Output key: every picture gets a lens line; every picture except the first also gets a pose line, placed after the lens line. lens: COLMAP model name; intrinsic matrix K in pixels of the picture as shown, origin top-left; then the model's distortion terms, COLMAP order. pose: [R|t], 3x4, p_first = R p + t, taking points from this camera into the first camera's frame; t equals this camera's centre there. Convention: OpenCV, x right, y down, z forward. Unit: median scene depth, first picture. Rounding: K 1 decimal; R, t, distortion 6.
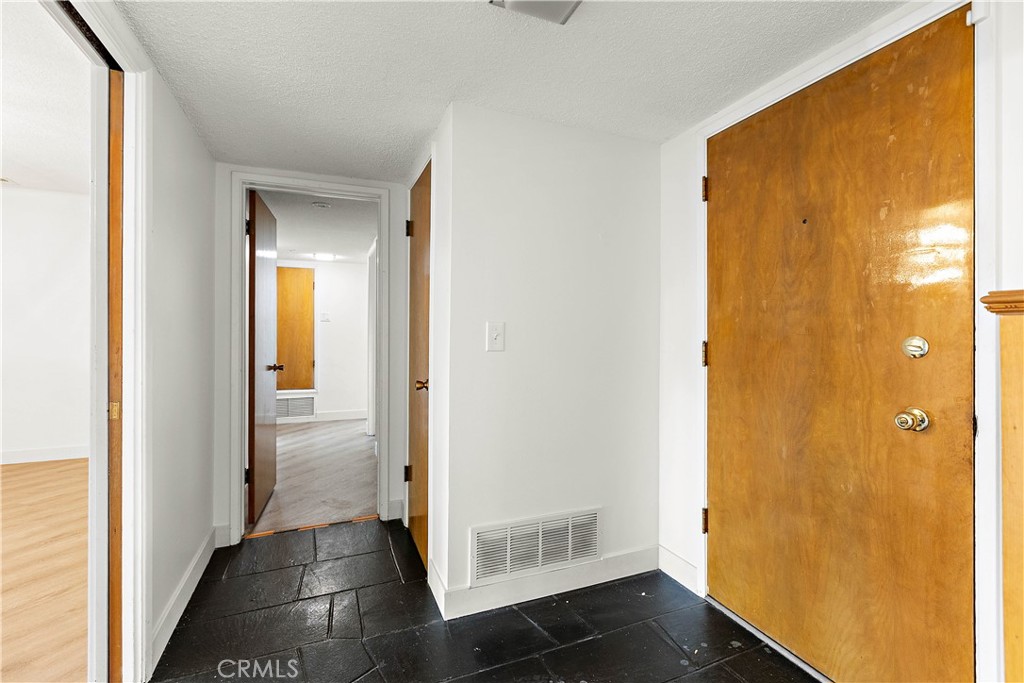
lens RADIAL K [[461.0, 0, 516.2], [0, 461.0, 329.7], [0, 0, 1]] dist [-0.001612, -0.000226]
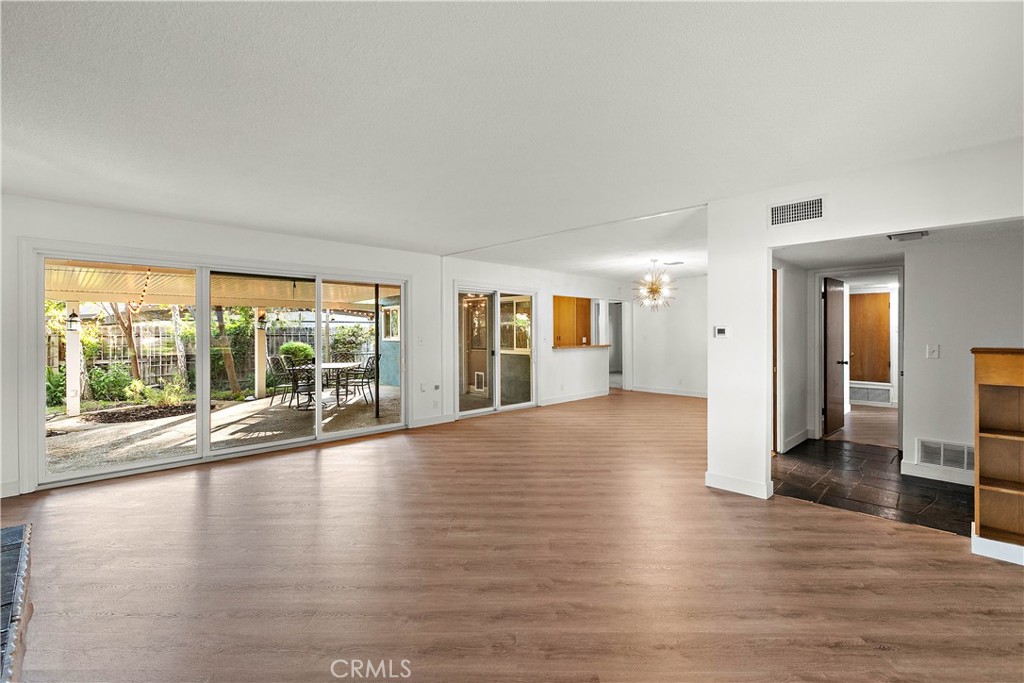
lens RADIAL K [[461.0, 0, 516.2], [0, 461.0, 329.7], [0, 0, 1]] dist [-0.001612, -0.000226]
pose [[0.383848, -0.003797, -0.923389, 0.862552], [0.005633, 0.999983, -0.001771, -0.067230], [0.923379, -0.004521, 0.383862, -1.162672]]
